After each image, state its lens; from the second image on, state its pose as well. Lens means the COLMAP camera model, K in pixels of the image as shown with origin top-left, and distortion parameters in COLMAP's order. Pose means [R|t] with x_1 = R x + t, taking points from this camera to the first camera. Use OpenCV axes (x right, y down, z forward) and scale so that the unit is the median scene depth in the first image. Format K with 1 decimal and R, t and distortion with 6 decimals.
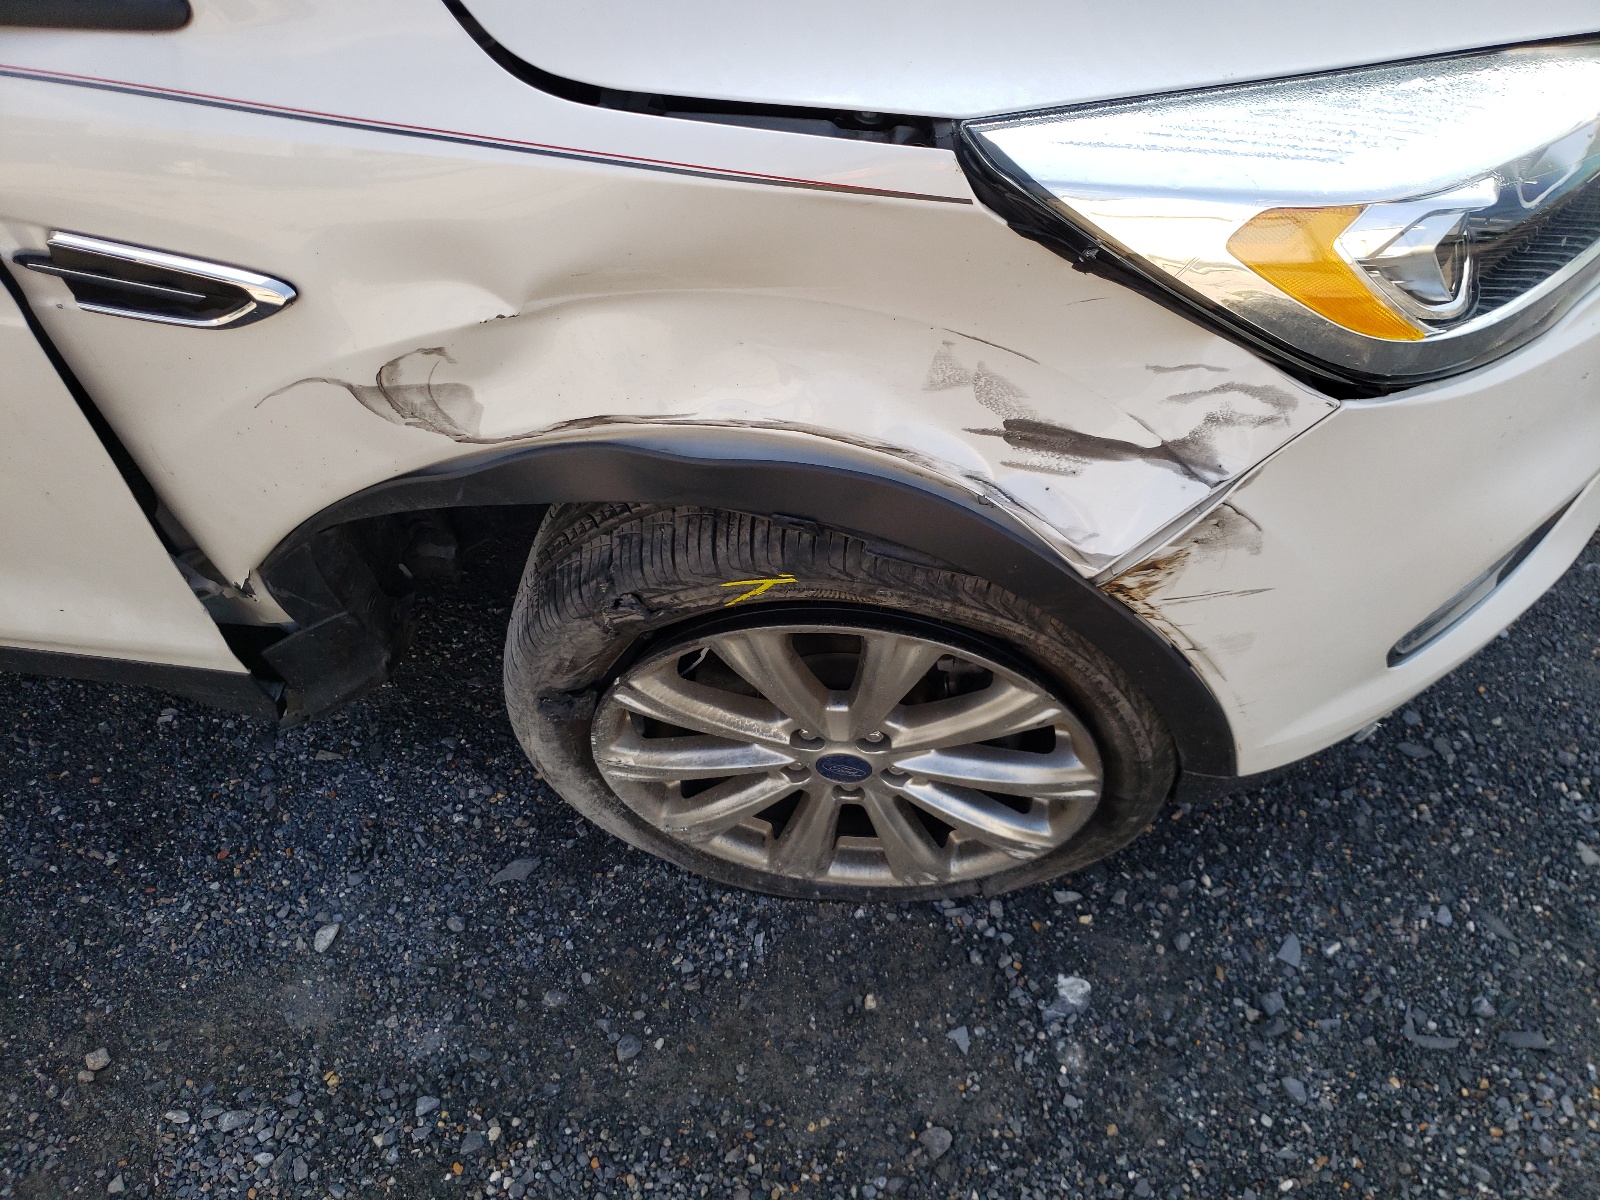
lens RADIAL K [[1201.9, 0, 773.6], [0, 1201.9, 605.0], [0, 0, 1]] dist [0.030431, -0.000600]
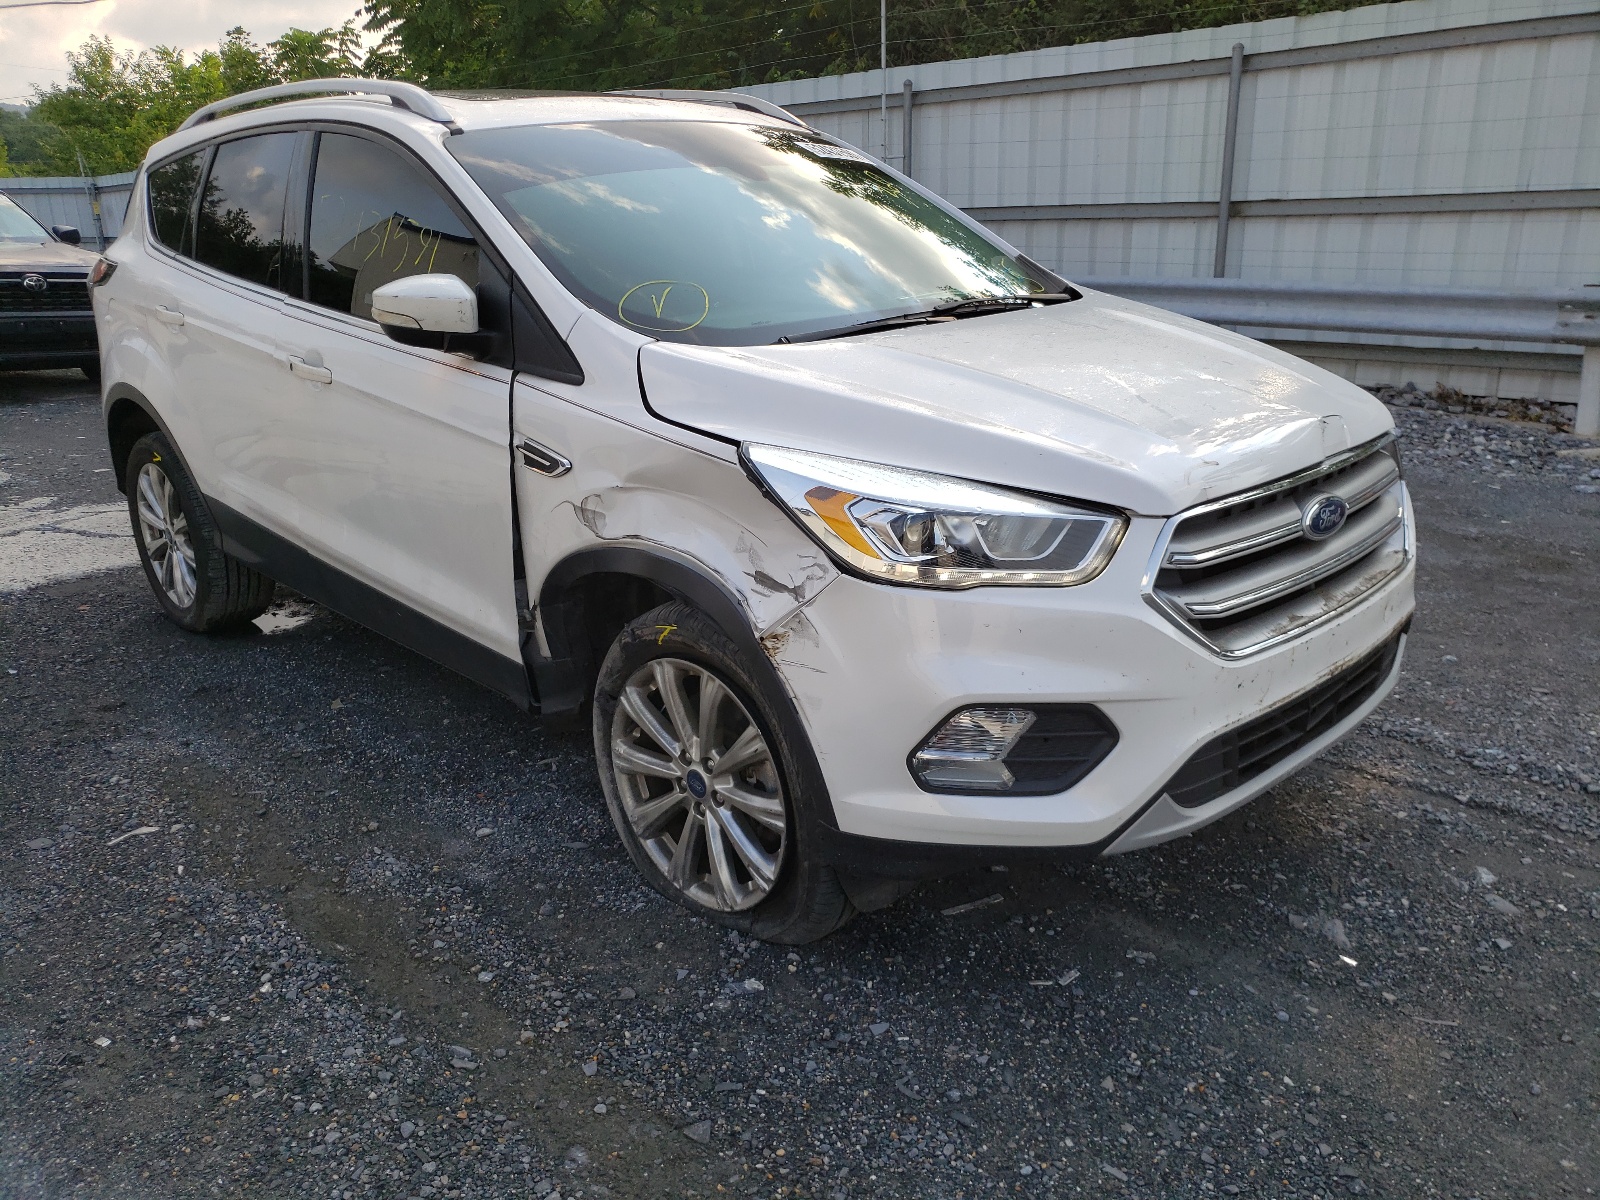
lens RADIAL K [[1201.9, 0, 773.6], [0, 1201.9, 605.0], [0, 0, 1]] dist [0.030431, -0.000600]
pose [[0.778824, 0.238138, -0.580278, 1.311794], [-0.518779, 0.764556, -0.382520, 0.643806], [0.352563, 0.598952, 0.718996, -0.546086]]
